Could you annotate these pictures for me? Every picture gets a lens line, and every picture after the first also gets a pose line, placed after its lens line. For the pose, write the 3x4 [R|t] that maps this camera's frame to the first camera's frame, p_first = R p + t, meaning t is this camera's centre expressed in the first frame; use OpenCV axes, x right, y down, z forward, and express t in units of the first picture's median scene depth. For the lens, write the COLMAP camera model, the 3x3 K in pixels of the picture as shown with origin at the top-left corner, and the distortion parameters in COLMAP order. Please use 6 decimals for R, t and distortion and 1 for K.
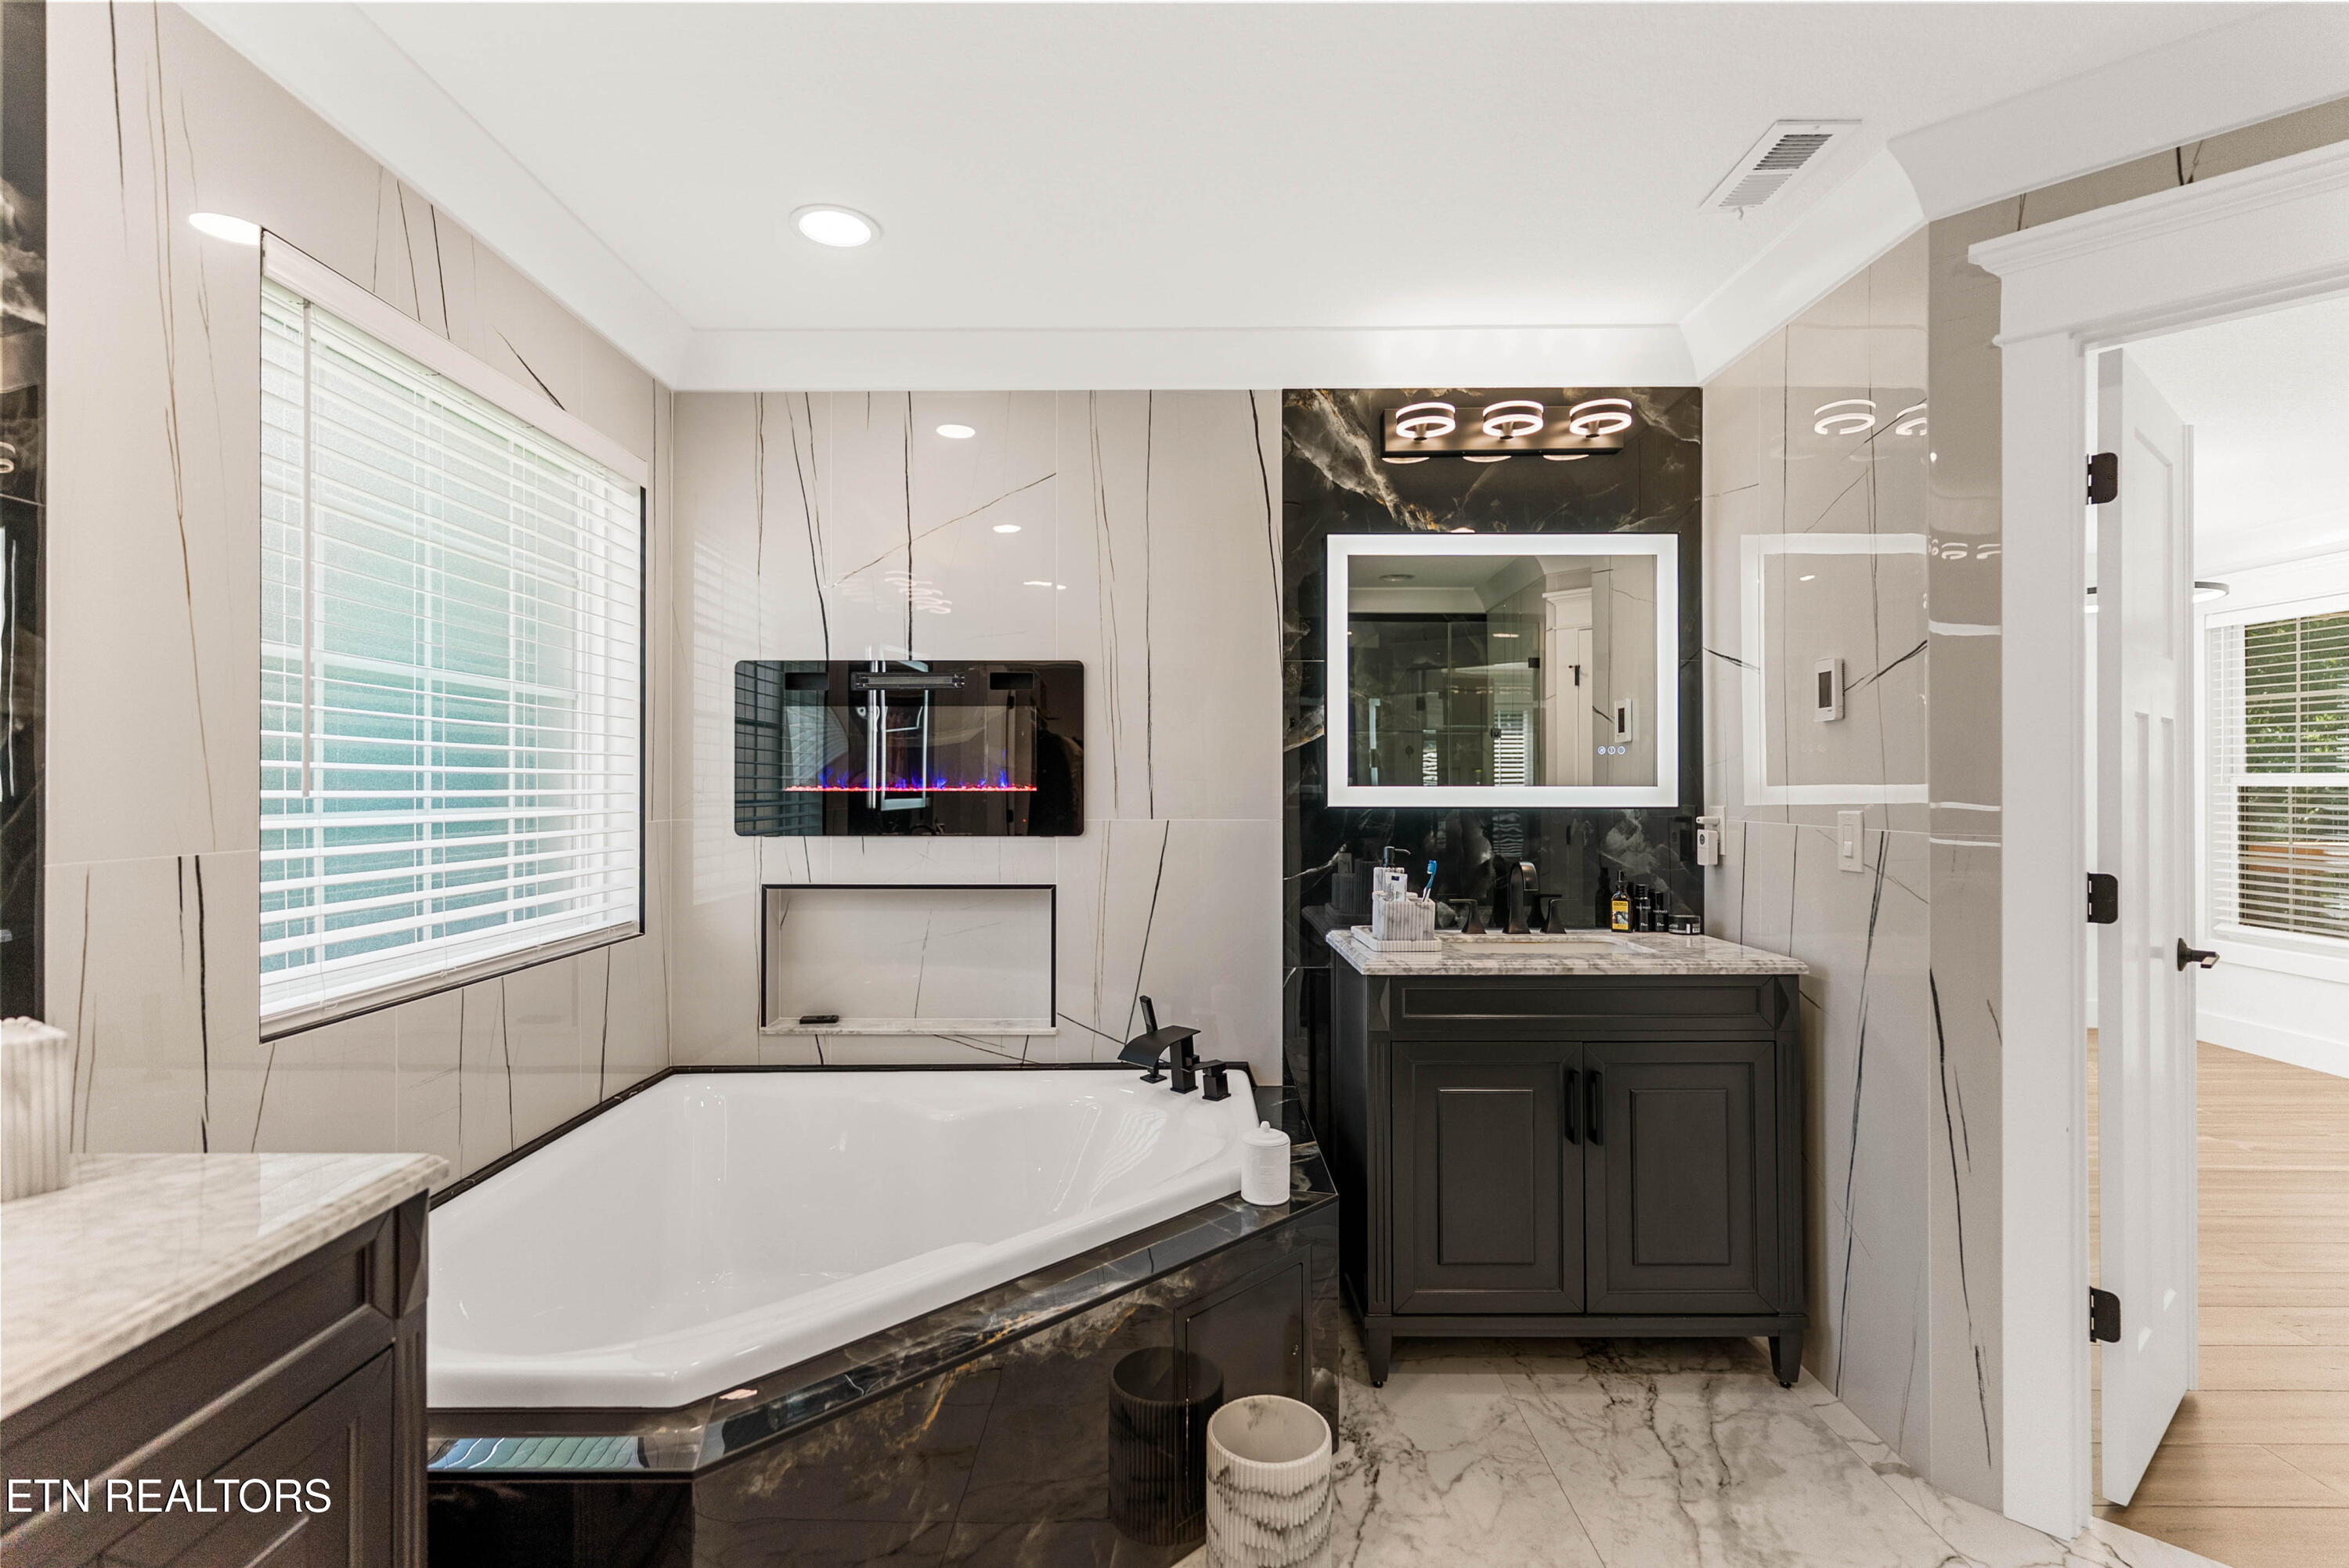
lens RADIAL K [[1113.1, 0, 1168.9], [0, 1113.1, 785.3], [0, 0, 1]] dist [0.002206, -0.000109]
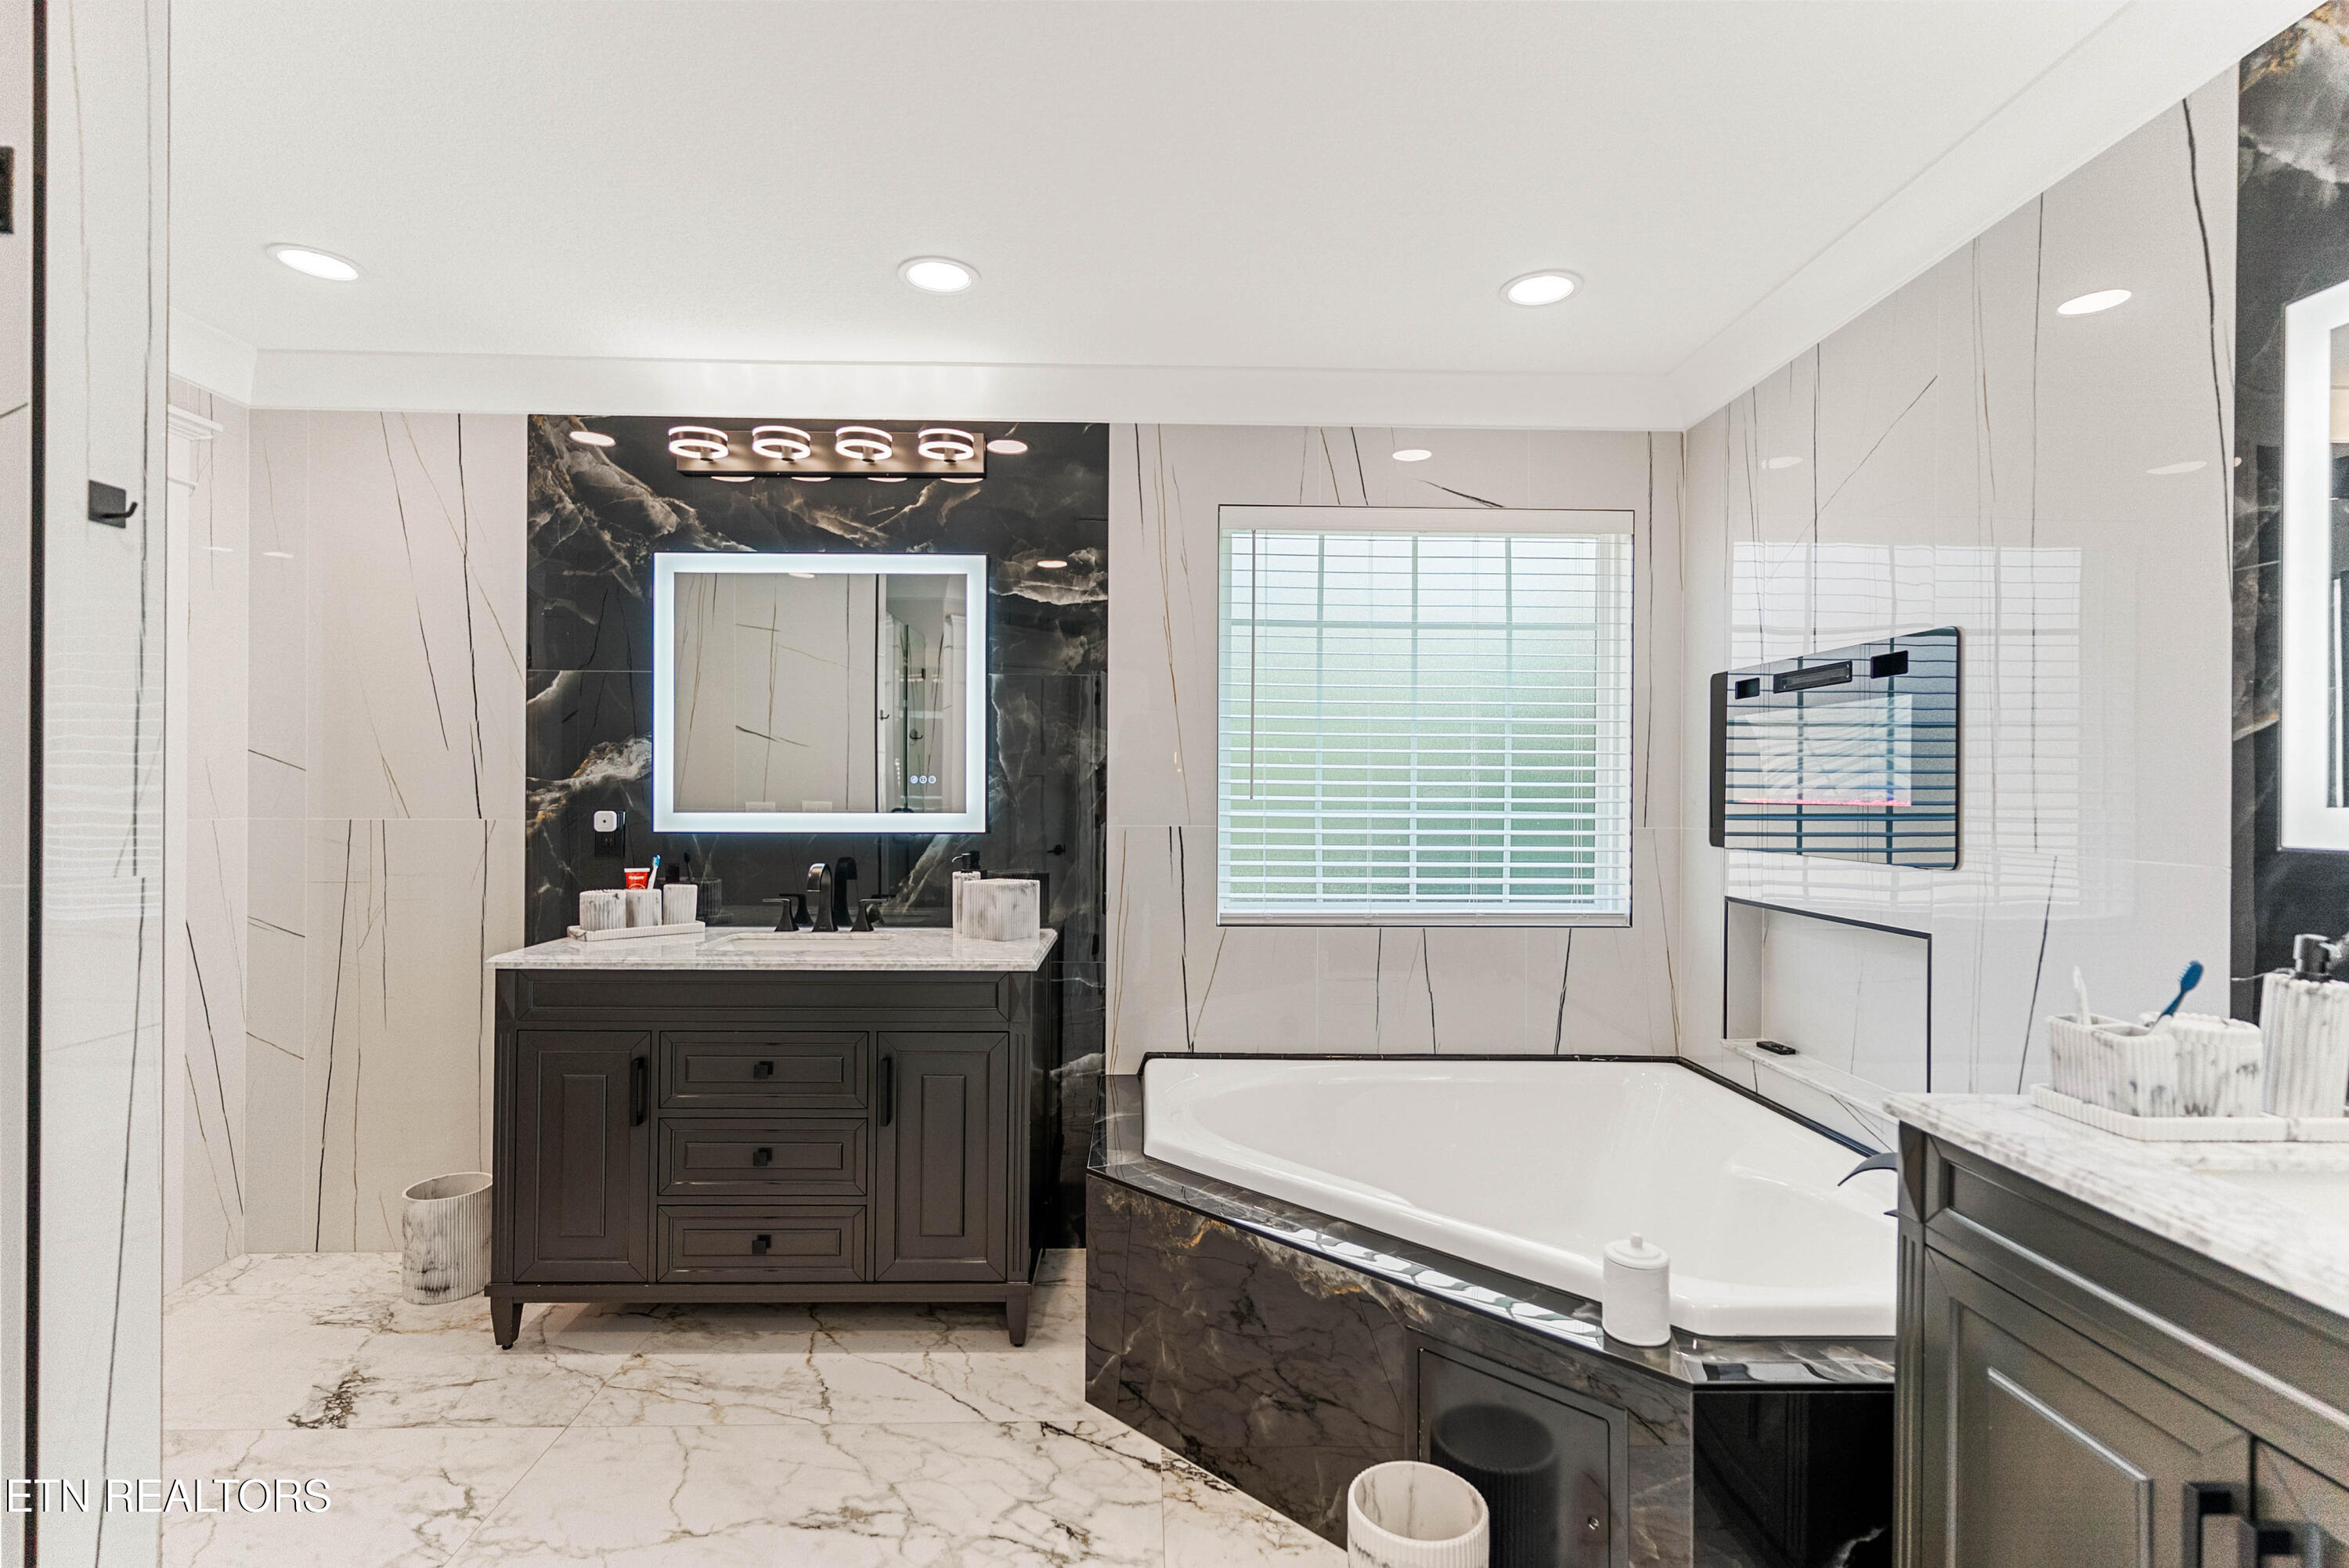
lens RADIAL K [[1113.1, 0, 1168.9], [0, 1113.1, 785.3], [0, 0, 1]] dist [0.002206, -0.000109]
pose [[0.030937, -0.003253, -0.999516, 0.622852], [-0.007865, 0.999963, -0.003498, -0.002828], [0.999490, 0.007969, 0.030910, 0.476033]]
